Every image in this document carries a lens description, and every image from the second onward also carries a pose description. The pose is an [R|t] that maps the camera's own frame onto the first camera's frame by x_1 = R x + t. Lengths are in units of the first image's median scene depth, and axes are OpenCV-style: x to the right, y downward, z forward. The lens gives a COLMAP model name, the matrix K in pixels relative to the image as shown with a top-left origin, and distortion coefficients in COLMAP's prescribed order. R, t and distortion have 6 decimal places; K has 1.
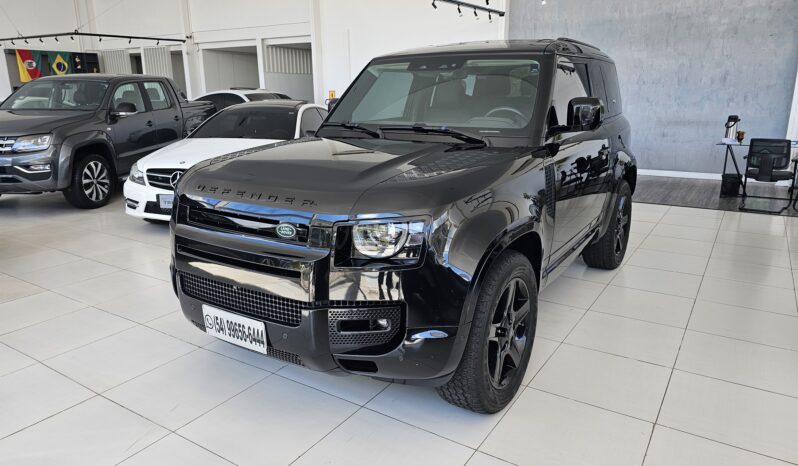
lens RADIAL K [[540.4, 0, 398.7], [0, 540.4, 234.3], [0, 0, 1]] dist [-0.013253, -0.004825]
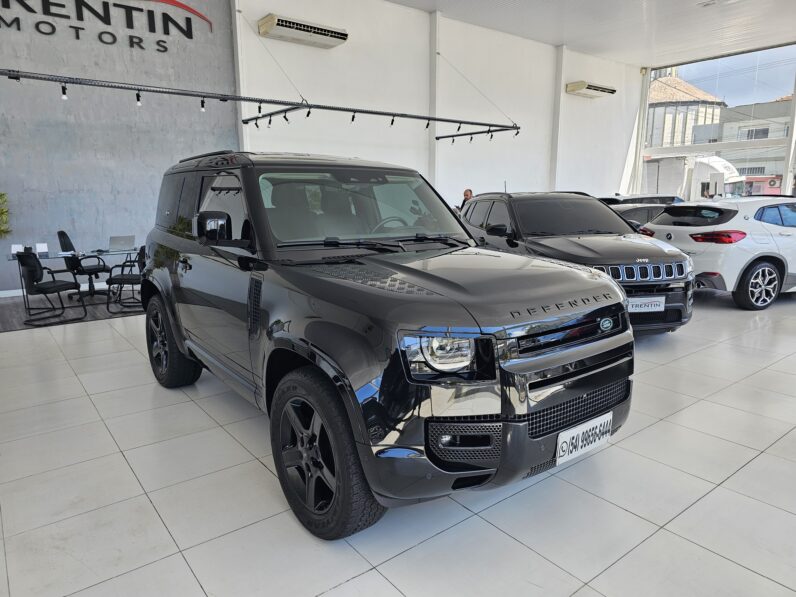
lens RADIAL K [[533.2, 0, 397.8], [0, 533.2, 299.1], [0, 0, 1]] dist [0.054344, -0.055219]
pose [[0.325338, -0.162922, 0.931457, -0.340294], [0.234929, 0.968087, 0.087274, -0.063474], [-0.915950, 0.190433, 0.353230, 0.238064]]
